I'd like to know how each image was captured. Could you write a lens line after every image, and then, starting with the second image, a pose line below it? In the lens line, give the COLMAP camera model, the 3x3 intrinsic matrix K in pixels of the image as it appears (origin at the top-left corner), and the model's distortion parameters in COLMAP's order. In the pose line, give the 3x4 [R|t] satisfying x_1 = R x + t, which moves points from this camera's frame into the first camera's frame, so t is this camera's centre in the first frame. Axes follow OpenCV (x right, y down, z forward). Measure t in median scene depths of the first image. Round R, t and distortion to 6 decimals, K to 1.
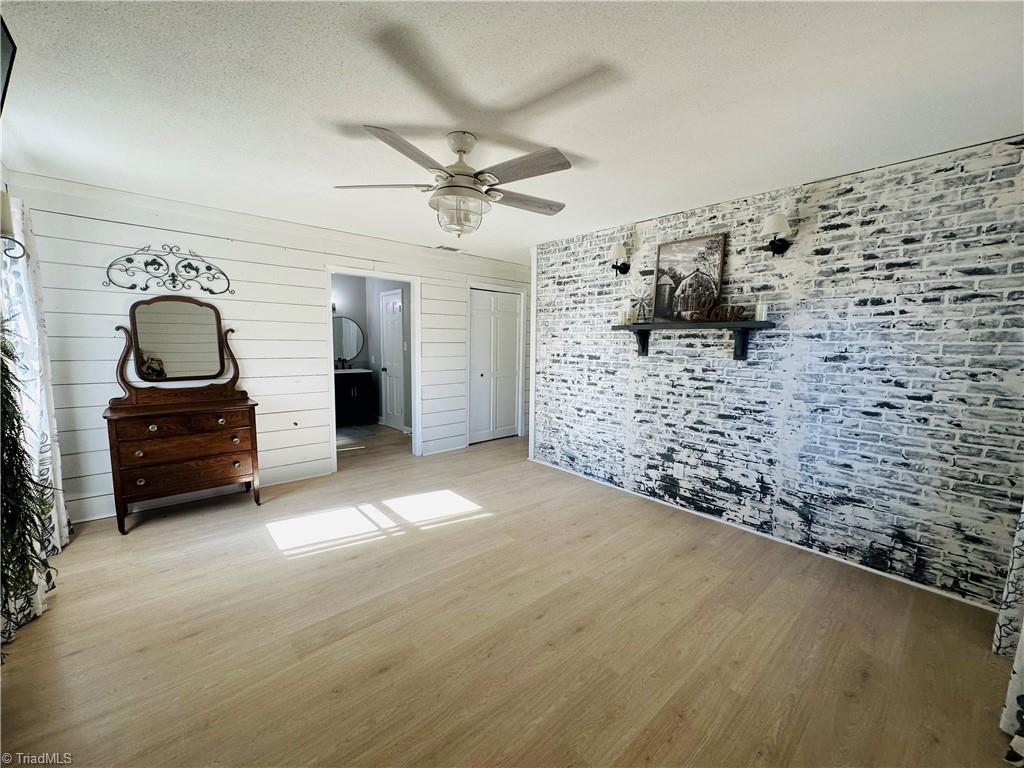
lens RADIAL K [[407.8, 0, 512.0], [0, 407.8, 384.0], [0, 0, 1]] dist [-0.001001, -0.000128]
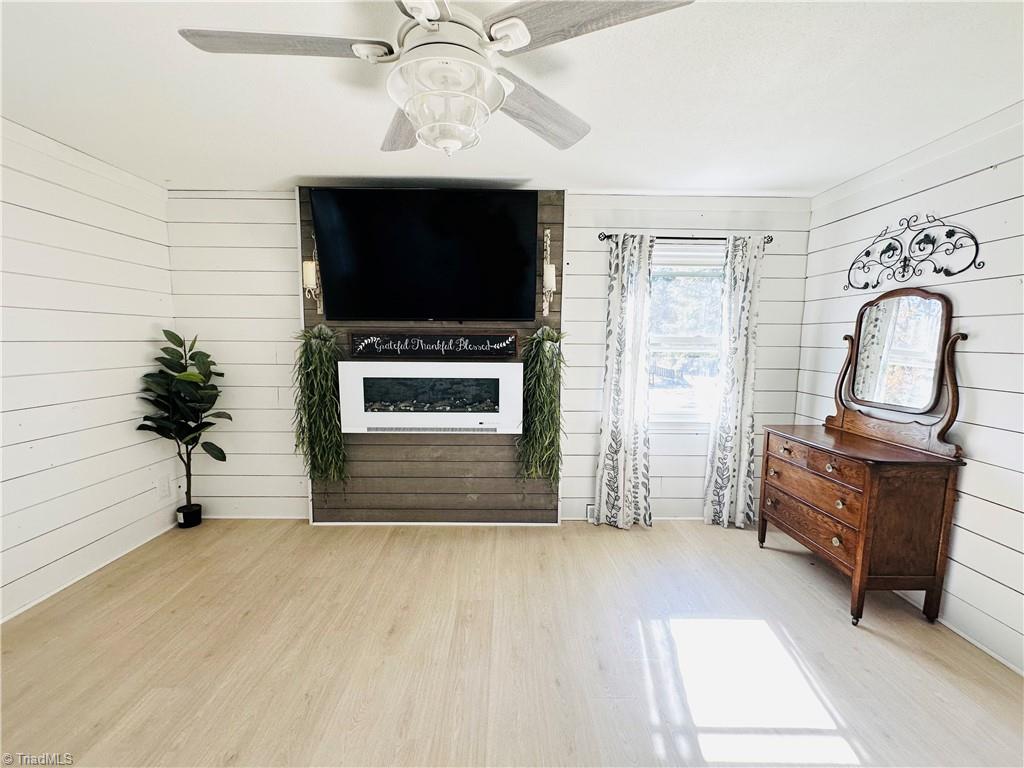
lens RADIAL K [[429.6, 0, 512.0], [0, 429.6, 384.0], [0, 0, 1]] dist [-0.000421, -0.000038]
pose [[-0.651302, 0.057953, -0.756603, 0.178447], [-0.096506, 0.982657, 0.158342, -0.109173], [0.752657, 0.176145, -0.634413, 1.001555]]
